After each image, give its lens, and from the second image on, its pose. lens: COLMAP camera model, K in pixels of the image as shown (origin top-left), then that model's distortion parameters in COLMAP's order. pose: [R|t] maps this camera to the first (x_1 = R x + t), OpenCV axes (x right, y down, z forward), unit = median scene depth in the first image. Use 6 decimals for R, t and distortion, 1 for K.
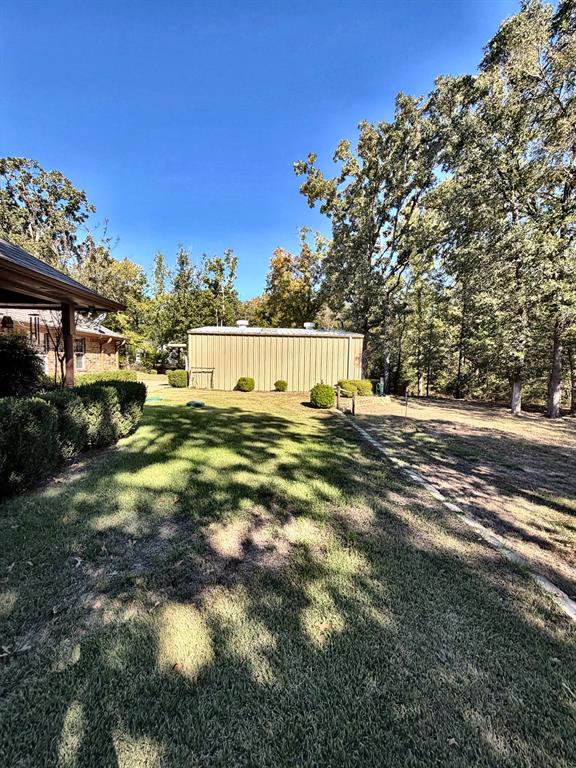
lens RADIAL K [[306.0, 0, 290.1], [0, 306.0, 385.1], [0, 0, 1]] dist [-0.001845, 0.000017]
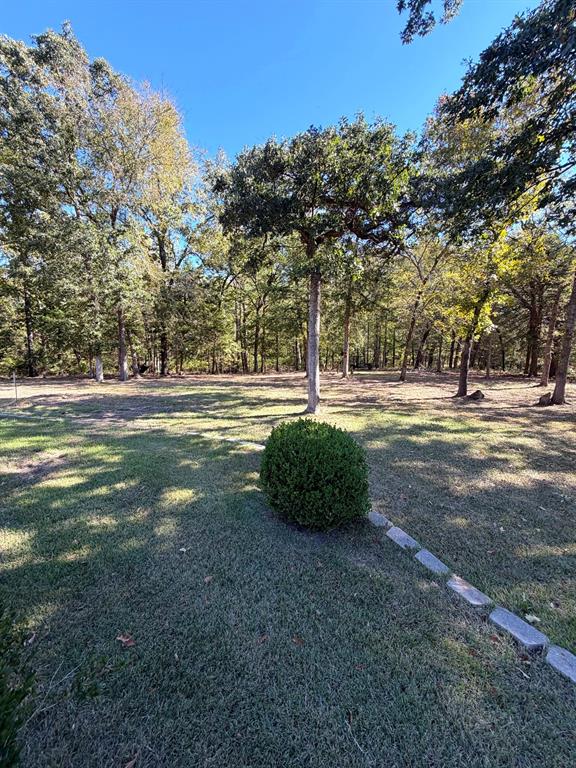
lens RADIAL K [[306.0, 0, 289.3], [0, 306.0, 382.4], [0, 0, 1]] dist [-0.001845, 0.000017]
pose [[0.313690, -0.130376, 0.940532, -0.201819], [0.063544, 0.991191, 0.116205, 0.002390], [-0.947397, 0.023313, 0.319211, -0.130754]]
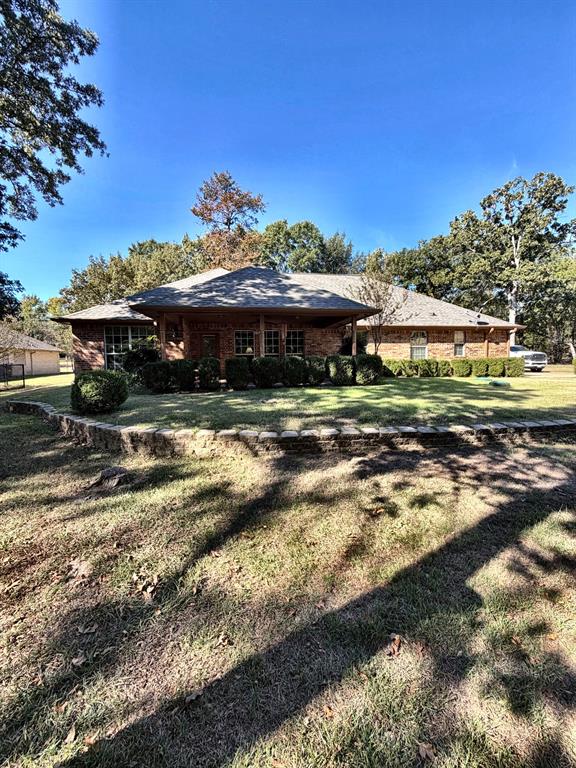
lens RADIAL K [[306.0, 0, 288.3], [0, 306.0, 383.1], [0, 0, 1]] dist [-0.001845, 0.000017]
pose [[0.077160, 0.051343, -0.995696, 1.615146], [-0.060085, 0.997097, 0.046759, 0.133485], [0.995207, 0.056219, 0.080021, 0.580594]]
